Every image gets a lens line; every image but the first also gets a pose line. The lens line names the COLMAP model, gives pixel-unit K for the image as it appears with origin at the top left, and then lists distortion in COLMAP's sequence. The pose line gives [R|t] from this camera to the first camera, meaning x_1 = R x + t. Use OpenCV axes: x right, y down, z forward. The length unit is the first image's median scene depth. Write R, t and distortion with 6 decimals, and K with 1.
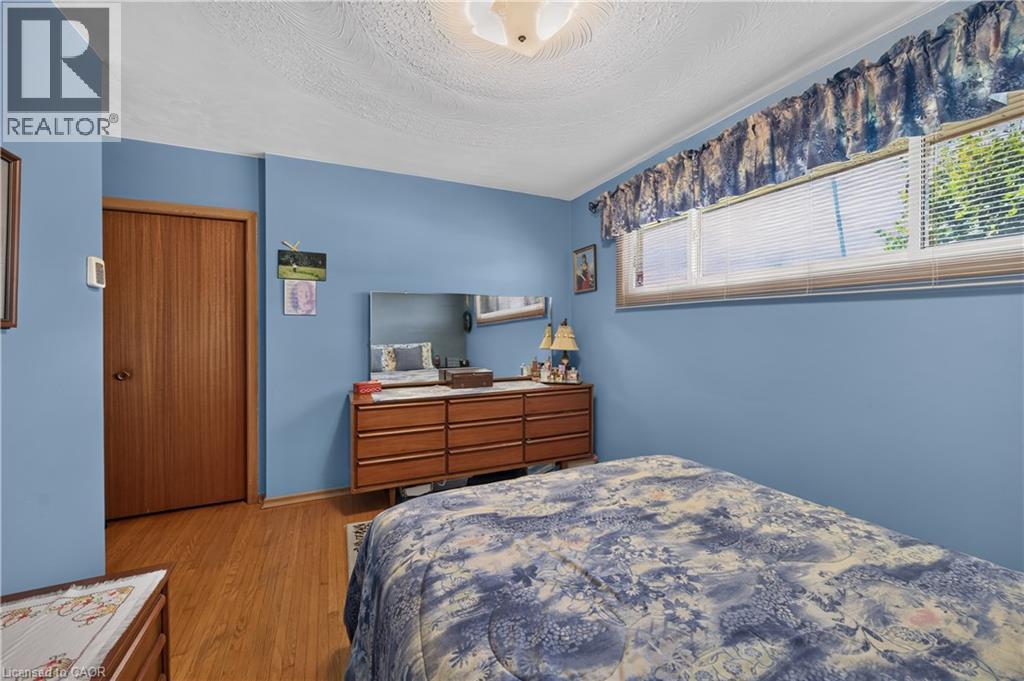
lens RADIAL K [[400.6, 0, 511.4], [0, 400.6, 331.7], [0, 0, 1]] dist [0.000865, -0.000153]
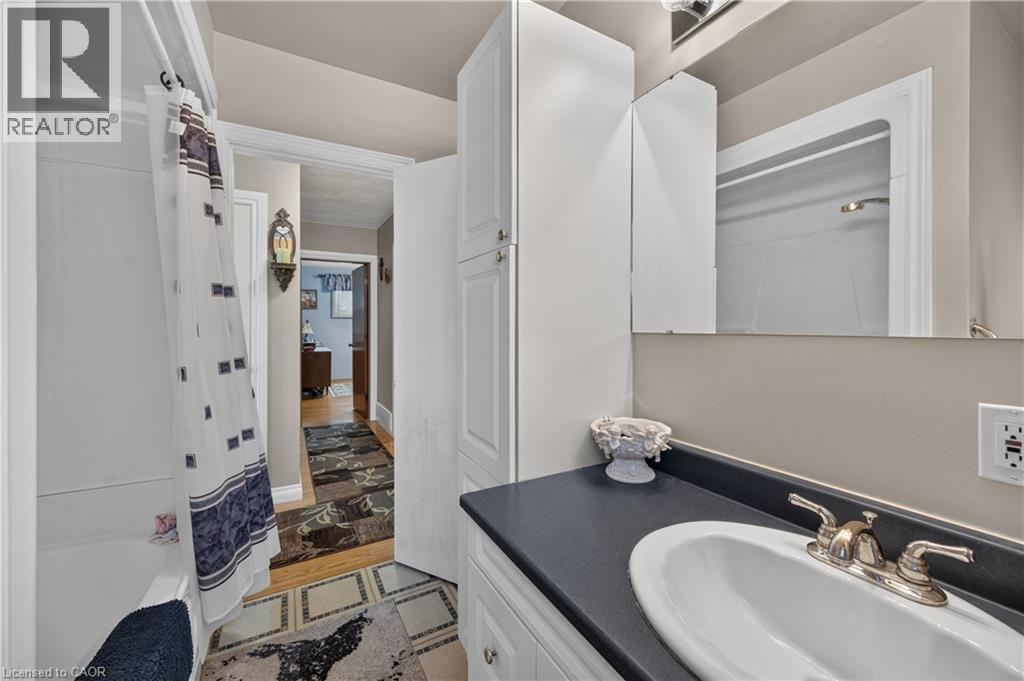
lens RADIAL K [[400.6, 0, 515.7], [0, 400.6, 327.9], [0, 0, 1]] dist [0.000865, -0.000153]
pose [[-0.106470, 0.001626, 0.994315, -2.653414], [0.007895, 0.999969, -0.000790, 0.028890], [-0.994285, 0.007766, -0.106480, 0.064758]]
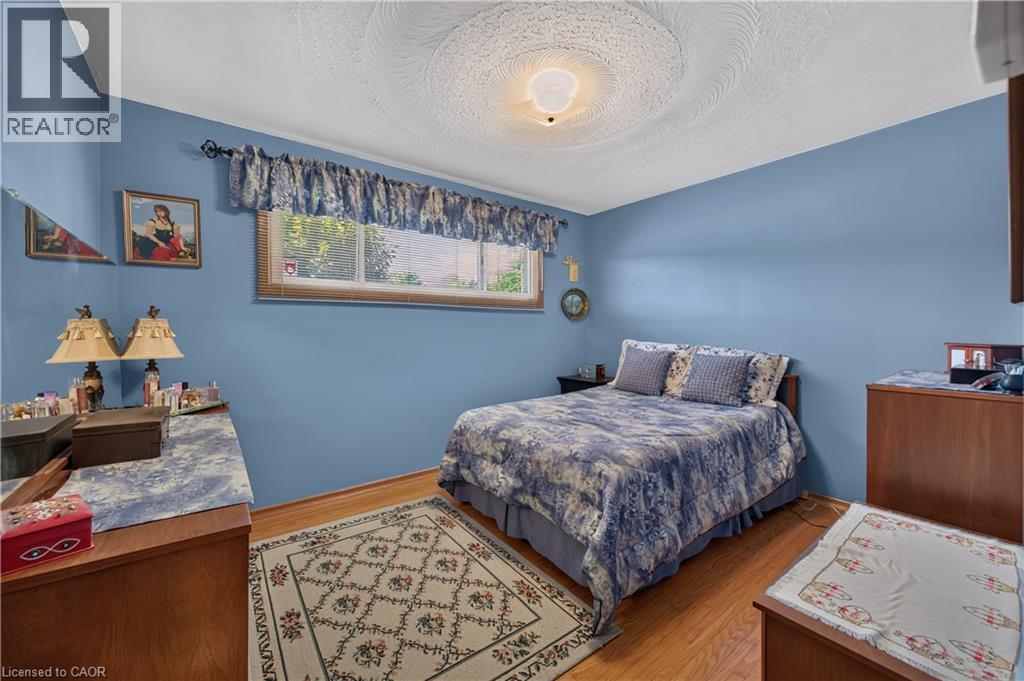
lens RADIAL K [[400.6, 0, 514.4], [0, 400.6, 333.8], [0, 0, 1]] dist [0.000865, -0.000153]
pose [[-0.220398, -0.003068, 0.975405, -0.656970], [0.011190, 0.999921, 0.005674, 0.013968], [-0.975346, 0.012165, -0.220347, 0.709488]]
